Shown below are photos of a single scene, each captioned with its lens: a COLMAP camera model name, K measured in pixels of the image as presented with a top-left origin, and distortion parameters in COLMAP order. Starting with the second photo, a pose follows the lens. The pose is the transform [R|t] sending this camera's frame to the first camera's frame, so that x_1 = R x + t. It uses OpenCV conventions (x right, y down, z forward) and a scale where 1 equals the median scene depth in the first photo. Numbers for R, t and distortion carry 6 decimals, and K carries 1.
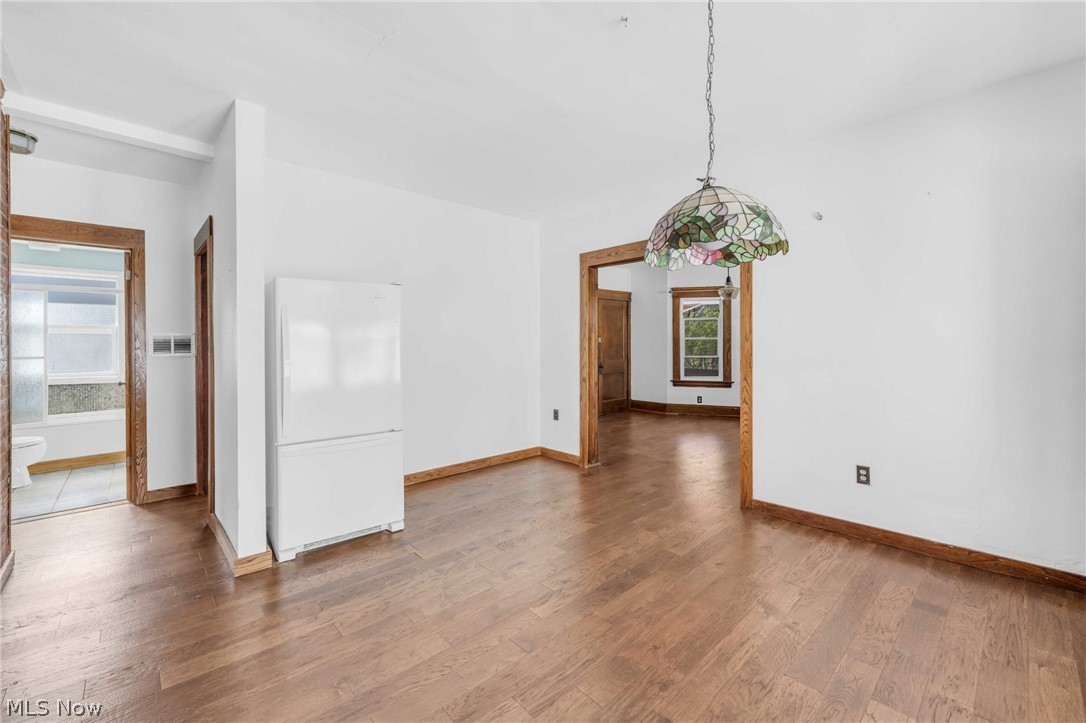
lens RADIAL K [[443.7, 0, 549.9], [0, 443.7, 342.1], [0, 0, 1]] dist [-0.003306, -0.000894]
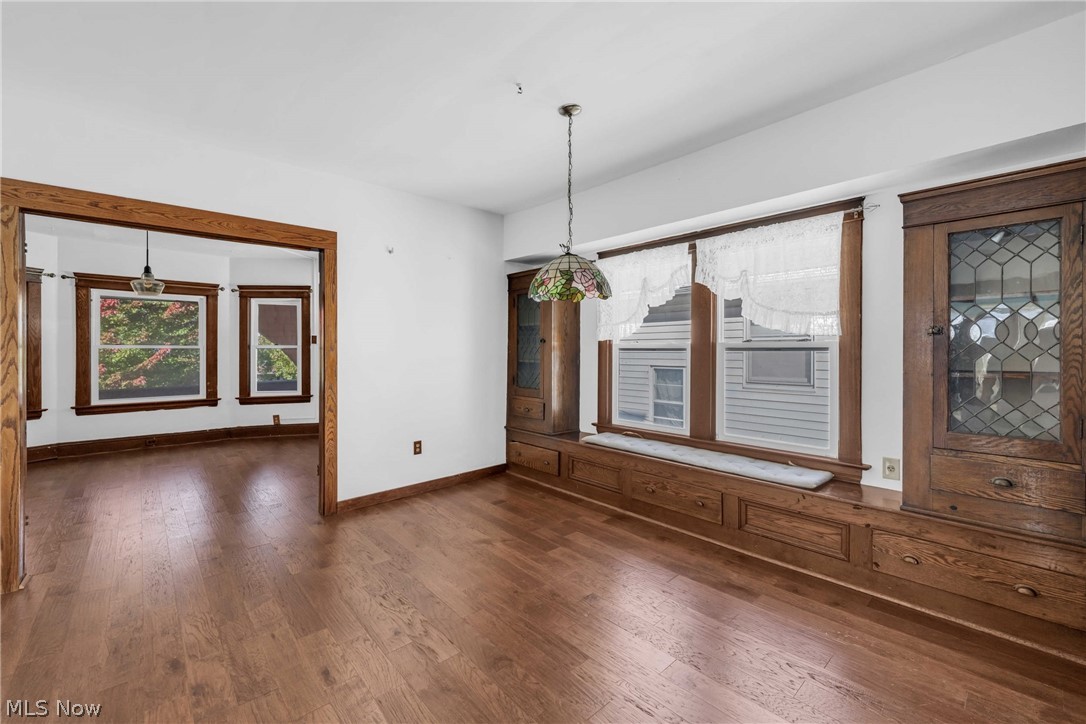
lens RADIAL K [[443.7, 0, 535.8], [0, 443.7, 355.4], [0, 0, 1]] dist [-0.003306, -0.000894]
pose [[0.029263, -0.006745, 0.999549, -0.666625], [-0.002085, 0.999975, 0.006808, 0.000279], [-0.999570, -0.002283, 0.029248, 0.586466]]
